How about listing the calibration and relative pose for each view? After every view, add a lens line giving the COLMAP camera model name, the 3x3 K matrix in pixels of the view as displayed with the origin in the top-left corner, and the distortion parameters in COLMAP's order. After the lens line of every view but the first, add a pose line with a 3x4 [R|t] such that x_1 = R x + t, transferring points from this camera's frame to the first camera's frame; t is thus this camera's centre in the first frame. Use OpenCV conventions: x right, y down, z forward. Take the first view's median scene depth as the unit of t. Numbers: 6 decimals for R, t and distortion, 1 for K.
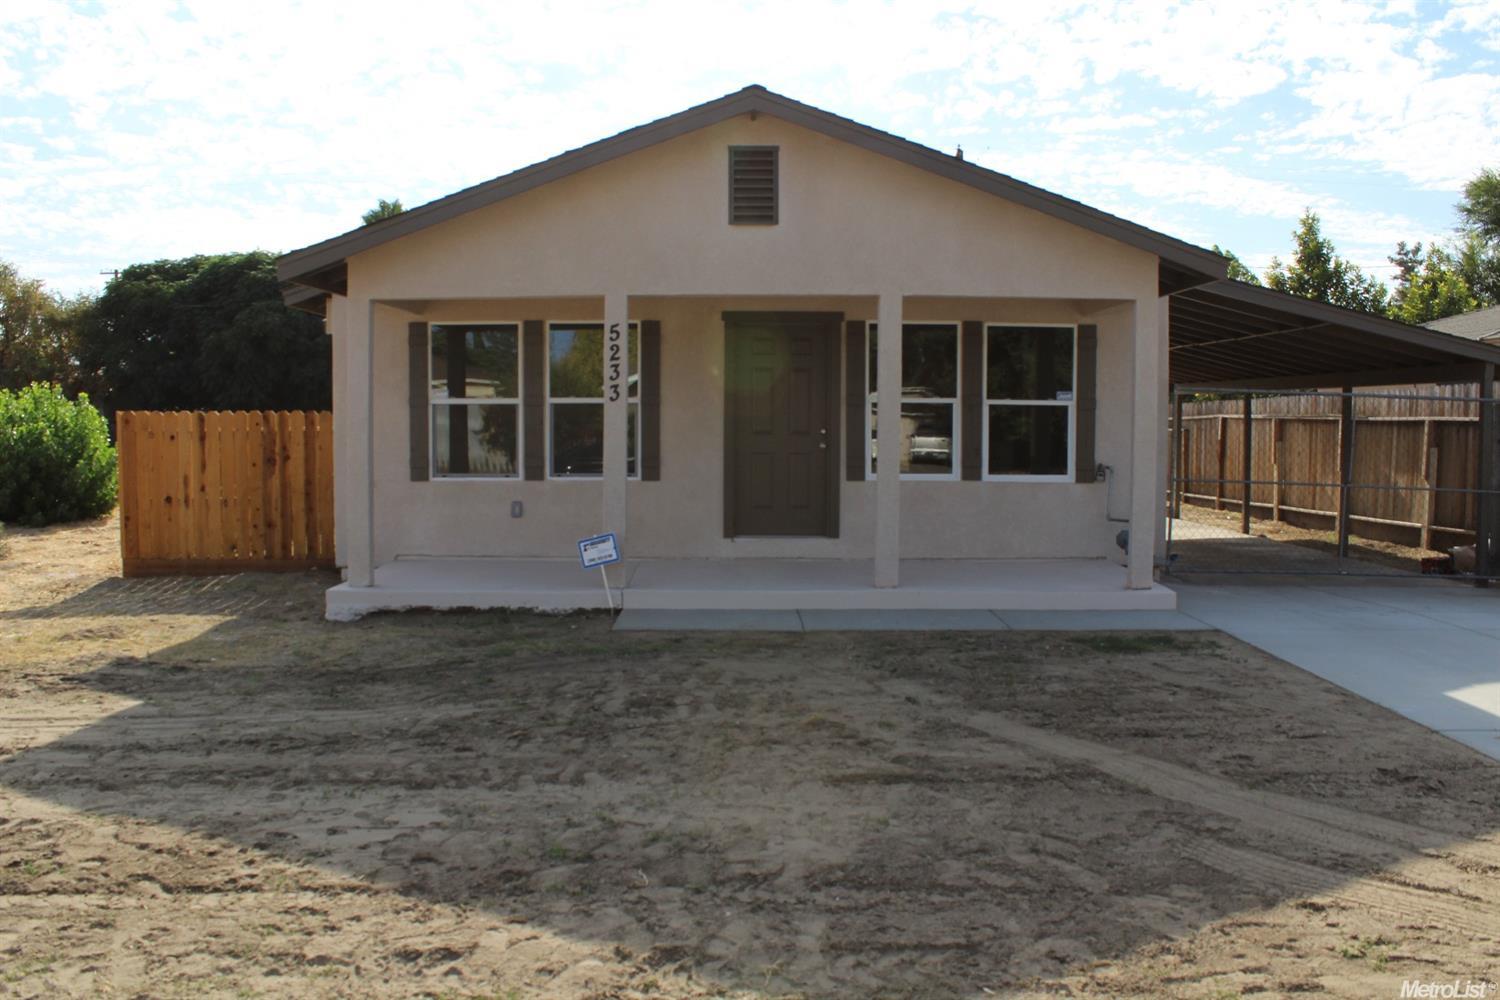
lens RADIAL K [[1269.3, 0, 761.8], [0, 1269.3, 504.5], [0, 0, 1]] dist [-0.189947, 0.179447]
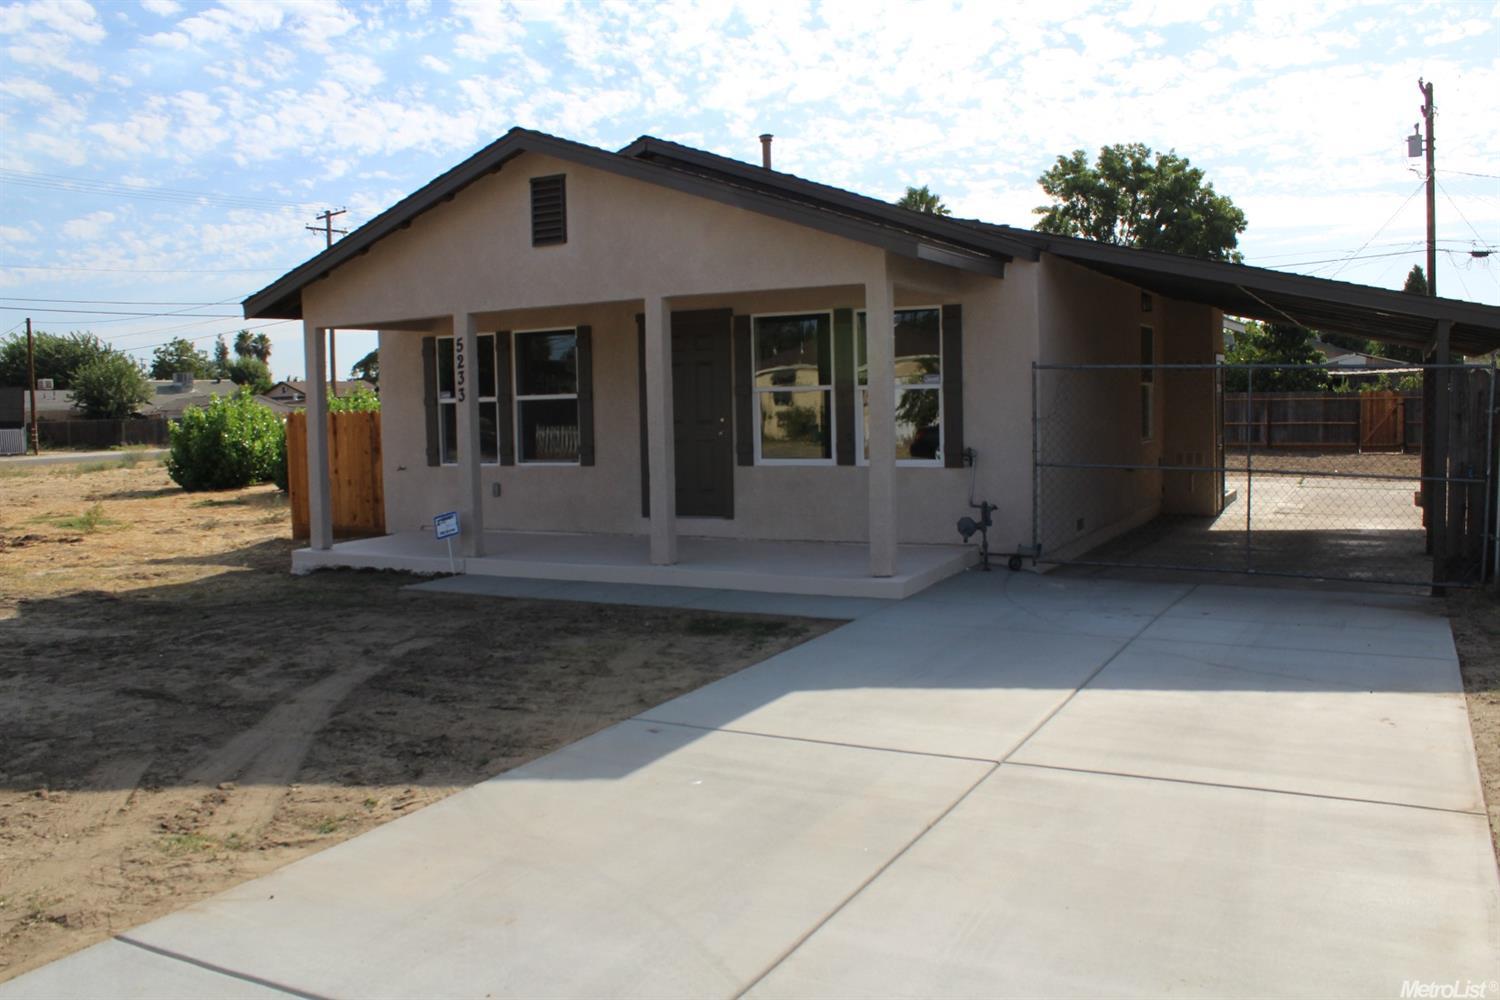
lens RADIAL K [[1269.3, 0, 761.8], [0, 1269.3, 504.5], [0, 0, 1]] dist [-0.189947, 0.179447]
pose [[0.880418, 0.014433, -0.473978, 0.681450], [-0.004940, 0.999762, 0.021268, -0.010185], [0.474172, -0.016383, 0.880280, 0.076899]]
